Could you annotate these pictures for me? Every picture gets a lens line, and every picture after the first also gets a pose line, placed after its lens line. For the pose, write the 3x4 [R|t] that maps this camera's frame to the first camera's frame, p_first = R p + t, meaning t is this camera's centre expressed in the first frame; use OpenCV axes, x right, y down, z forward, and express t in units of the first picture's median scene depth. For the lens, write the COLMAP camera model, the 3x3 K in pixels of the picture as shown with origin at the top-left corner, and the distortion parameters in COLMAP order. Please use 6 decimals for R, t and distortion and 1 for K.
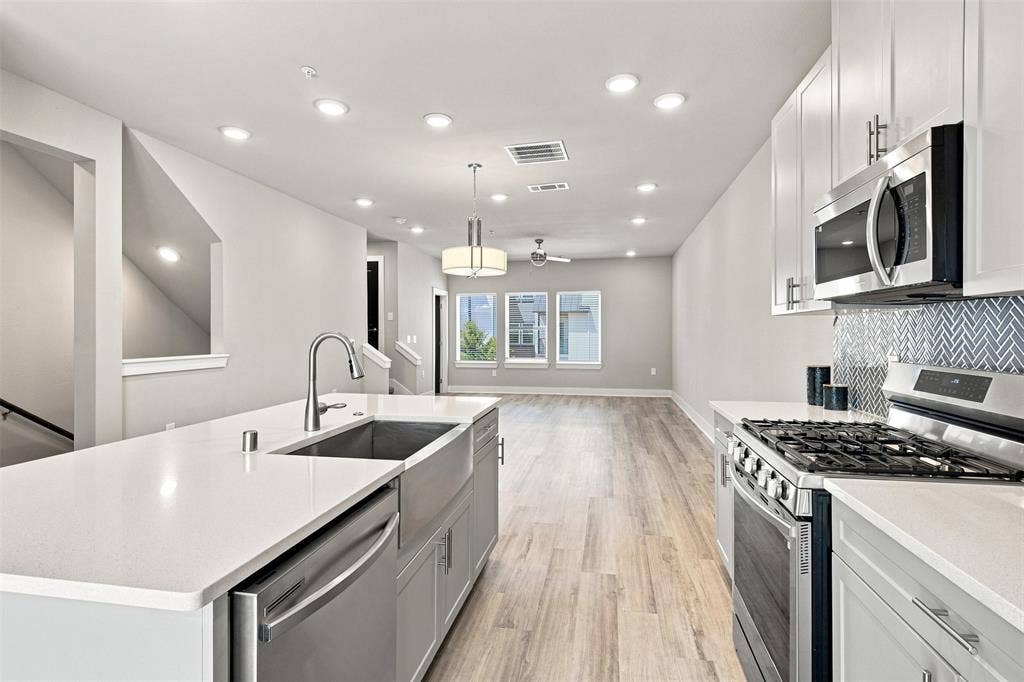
lens RADIAL K [[509.9, 0, 516.9], [0, 509.9, 333.8], [0, 0, 1]] dist [0.015731, -0.009308]
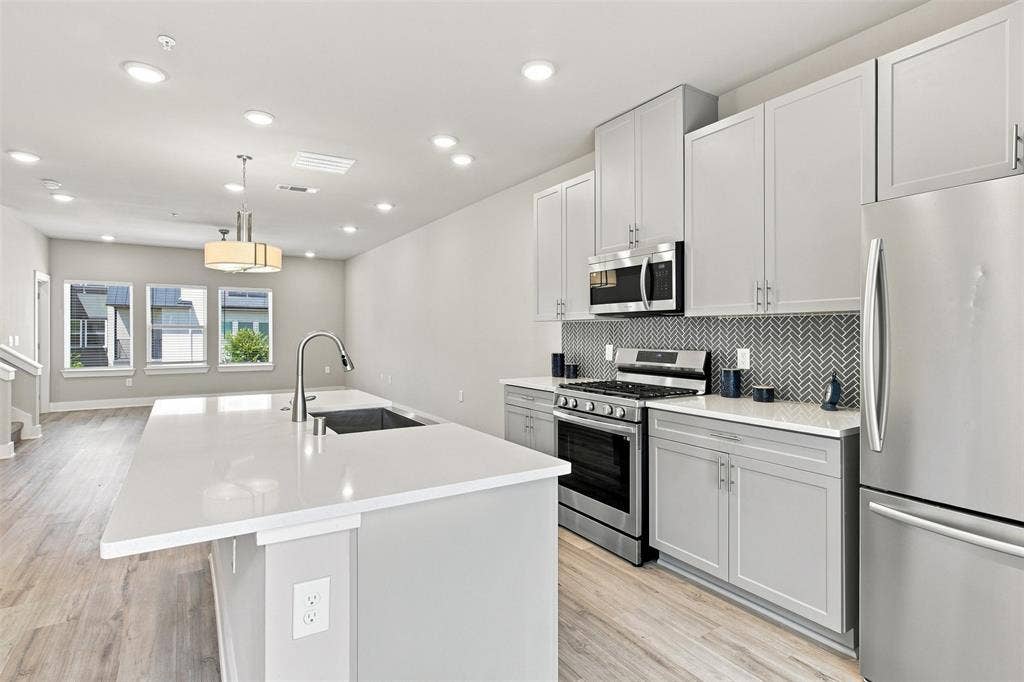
lens RADIAL K [[509.9, 0, 513.9], [0, 509.9, 338.0], [0, 0, 1]] dist [0.015731, -0.009308]
pose [[0.727553, -0.005743, 0.686028, -0.494907], [0.000197, 0.999967, 0.008163, 0.002064], [-0.686052, -0.005804, 0.727530, -0.059008]]
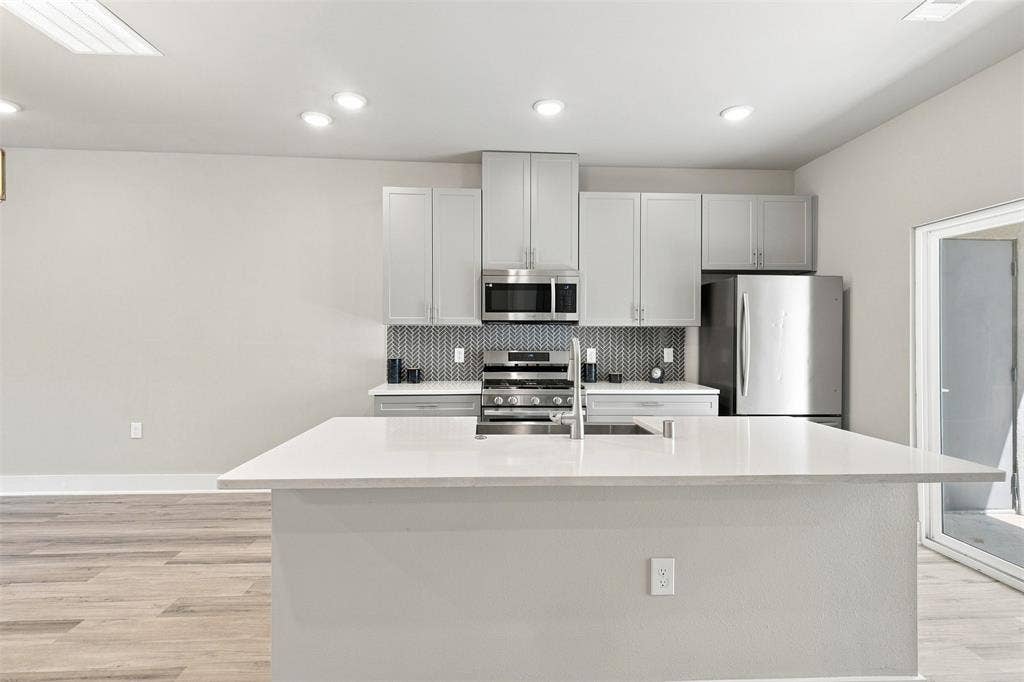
lens RADIAL K [[509.9, 0, 514.4], [0, 509.9, 337.7], [0, 0, 1]] dist [0.015731, -0.009308]
pose [[-0.241146, -0.005566, 0.970473, -0.799088], [-0.003211, 0.999983, 0.004938, -0.005181], [-0.970484, -0.001925, -0.241159, 0.826827]]
